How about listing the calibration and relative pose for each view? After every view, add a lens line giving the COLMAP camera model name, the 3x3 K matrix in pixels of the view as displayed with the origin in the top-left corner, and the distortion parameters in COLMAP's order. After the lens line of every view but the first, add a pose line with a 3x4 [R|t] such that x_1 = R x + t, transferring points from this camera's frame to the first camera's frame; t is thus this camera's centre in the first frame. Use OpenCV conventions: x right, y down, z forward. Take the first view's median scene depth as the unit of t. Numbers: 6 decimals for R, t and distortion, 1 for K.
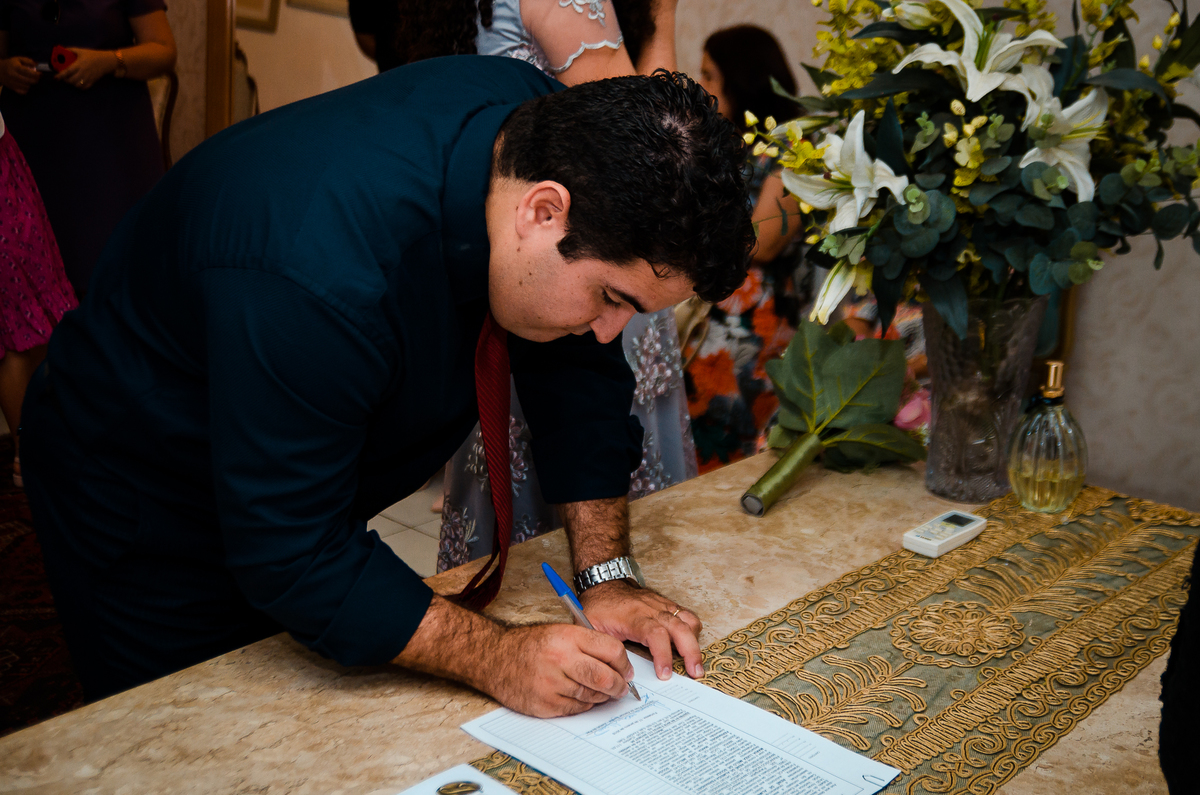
lens RADIAL K [[1569.2, 0, 610.0], [0, 1569.2, 396.1], [0, 0, 1]] dist [0.082341, 0.000000]
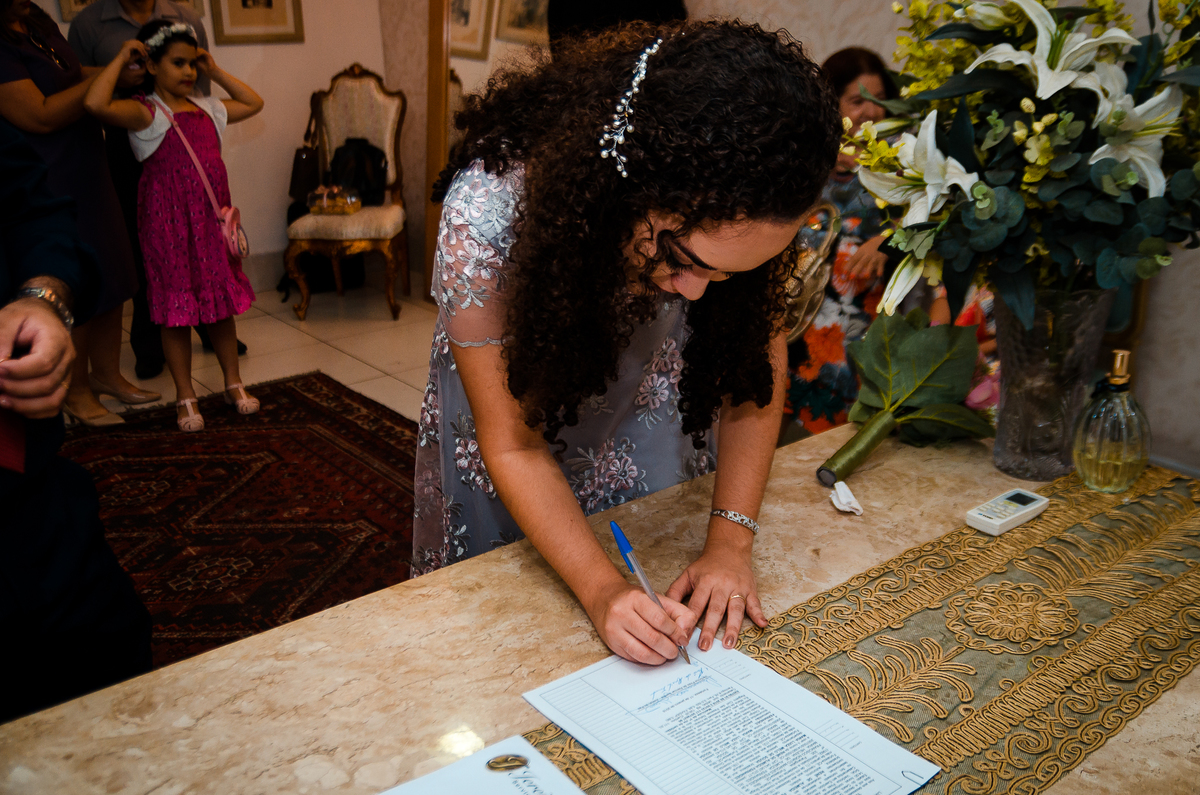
lens RADIAL K [[1217.1, 0, 598.7], [0, 1217.1, 401.3], [0, 0, 1]] dist [0.026725, 0.000000]
pose [[0.990513, 0.018915, -0.136111, 0.054748], [-0.012711, 0.998846, 0.046306, -0.023692], [0.136829, -0.044137, 0.989611, 0.164505]]
